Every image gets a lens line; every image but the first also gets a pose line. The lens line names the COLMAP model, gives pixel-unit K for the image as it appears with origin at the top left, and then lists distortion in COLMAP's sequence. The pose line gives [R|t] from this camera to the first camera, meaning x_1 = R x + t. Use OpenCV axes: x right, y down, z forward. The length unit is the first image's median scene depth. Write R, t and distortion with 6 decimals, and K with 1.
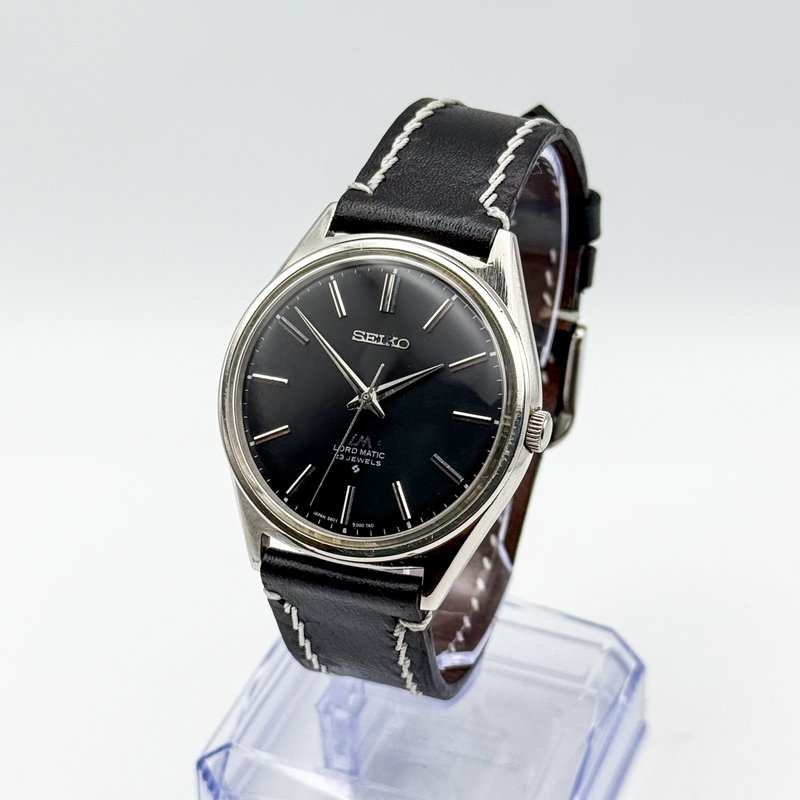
lens RADIAL K [[2064.4, 0, 400.4], [0, 2064.4, 406.1], [0, 0, 1]] dist [0.066758, 0.000000]
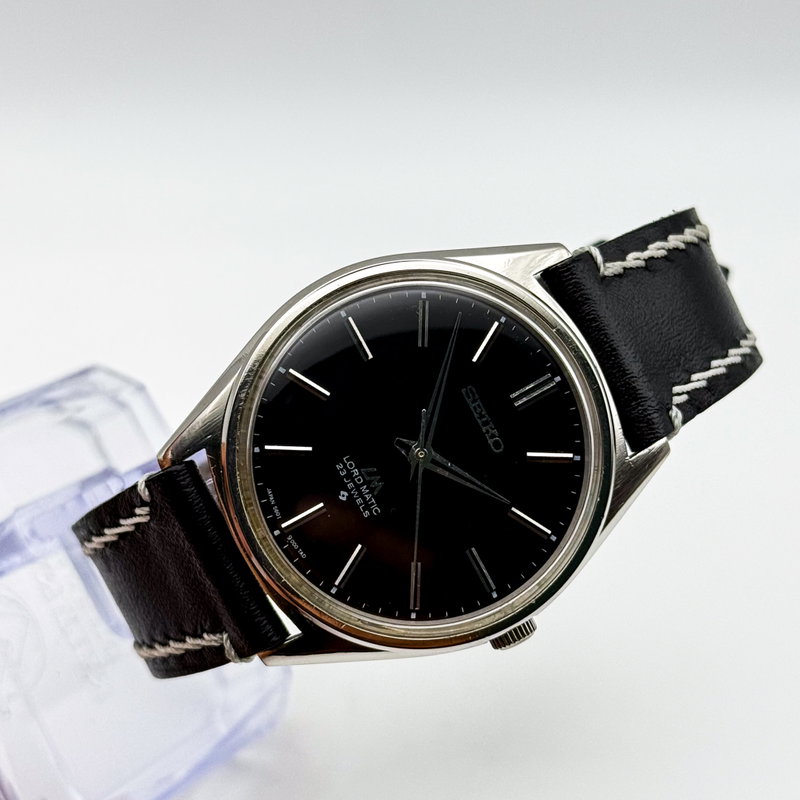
lens RADIAL K [[2064.4, 0, 399.6], [0, 2064.4, 399.2], [0, 0, 1]] dist [0.066758, 0.000000]
pose [[0.592937, 0.736593, 0.325356, -0.300000], [-0.784591, 0.619401, 0.027558, -0.033175], [-0.181227, -0.271611, 0.945190, 0.225648]]
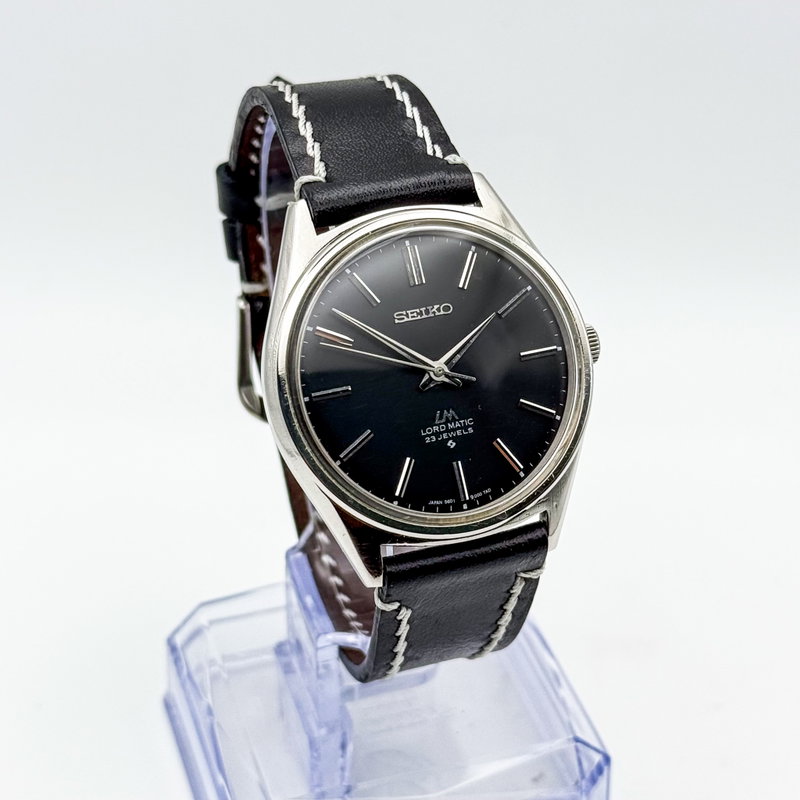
lens RADIAL K [[2064.4, 0, 398.0], [0, 2064.4, 401.2], [0, 0, 1]] dist [0.066758, 0.000000]
pose [[0.771911, -0.342951, 0.535292, -0.550985], [0.346460, 0.932922, 0.098096, -0.092198], [-0.533028, 0.109736, 0.838951, 0.186388]]
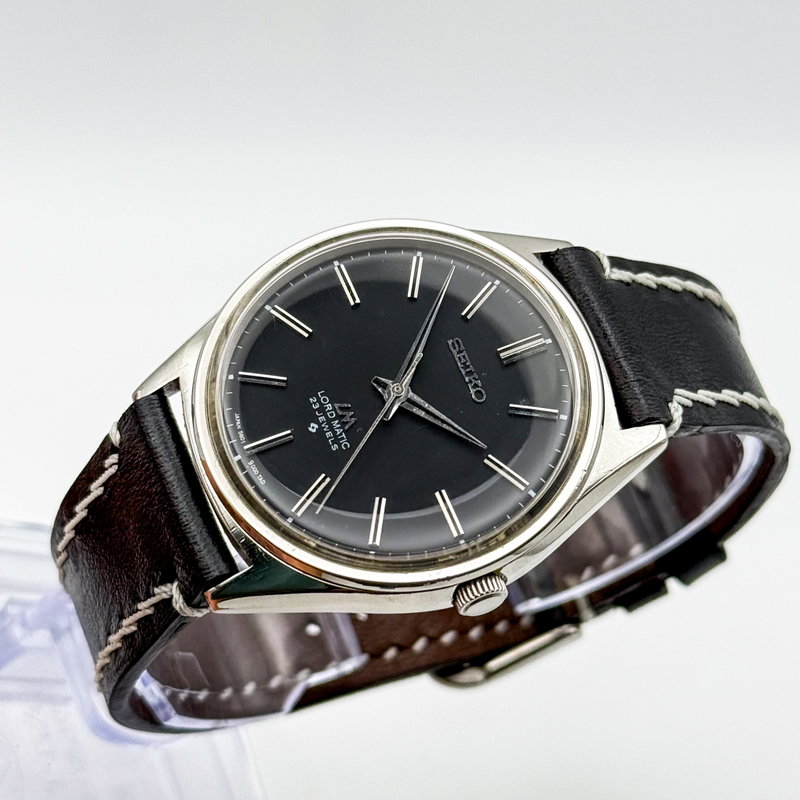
lens RADIAL K [[2064.4, 0, 394.8], [0, 2064.4, 404.4], [0, 0, 1]] dist [0.066758, 0.000000]
pose [[0.535526, 0.838861, -0.097586, 0.063498], [-0.841946, 0.521307, -0.139161, 0.107522], [-0.065864, 0.156687, 0.985450, 0.218314]]
